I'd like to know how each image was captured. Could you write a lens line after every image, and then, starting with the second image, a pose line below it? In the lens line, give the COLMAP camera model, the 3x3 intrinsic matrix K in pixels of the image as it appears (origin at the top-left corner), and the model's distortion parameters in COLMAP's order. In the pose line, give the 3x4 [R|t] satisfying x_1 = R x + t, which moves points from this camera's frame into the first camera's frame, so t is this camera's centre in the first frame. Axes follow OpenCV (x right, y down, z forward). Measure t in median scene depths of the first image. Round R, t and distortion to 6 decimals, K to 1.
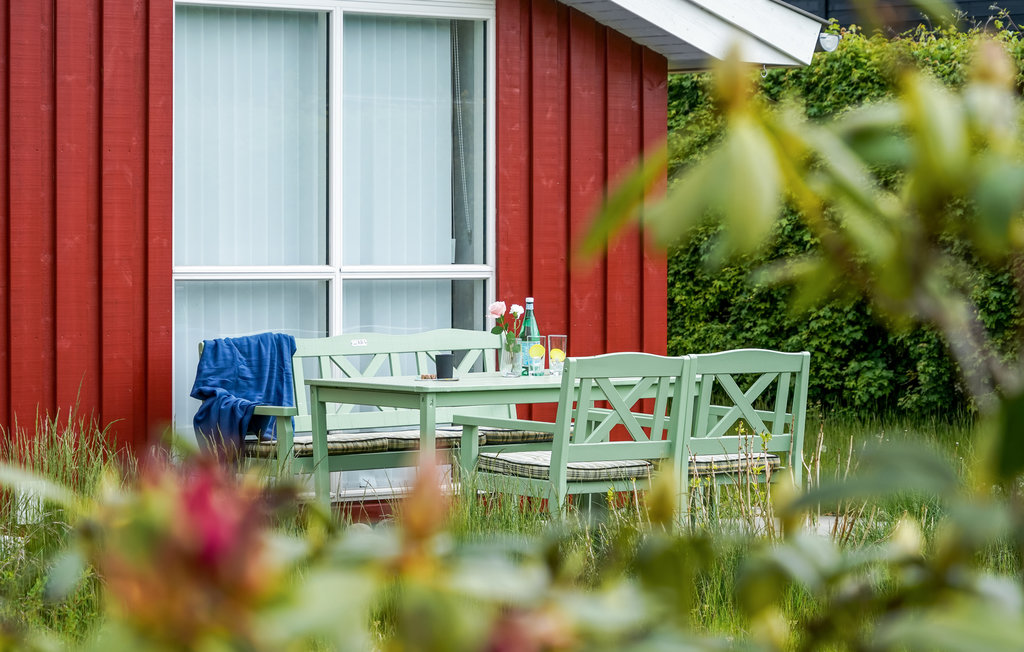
lens RADIAL K [[3352.9, 0, 512.0], [0, 3352.9, 326.0], [0, 0, 1]] dist [-0.156948, -1.872905]
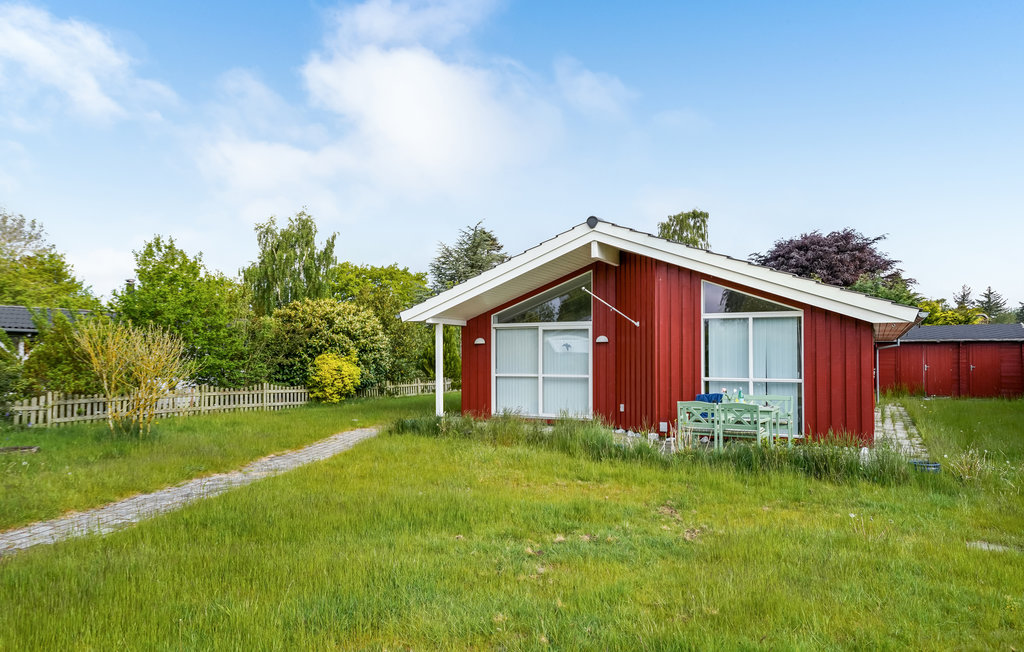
lens RADIAL K [[705.8, 0, 471.7], [0, 705.8, 325.3], [0, 0, 1]] dist [0.003153, 0.002192]
pose [[0.342169, -0.044154, -0.938600, 0.679449], [-0.026038, 0.998066, -0.056444, -0.026372], [0.939277, 0.043753, 0.340358, 0.386308]]
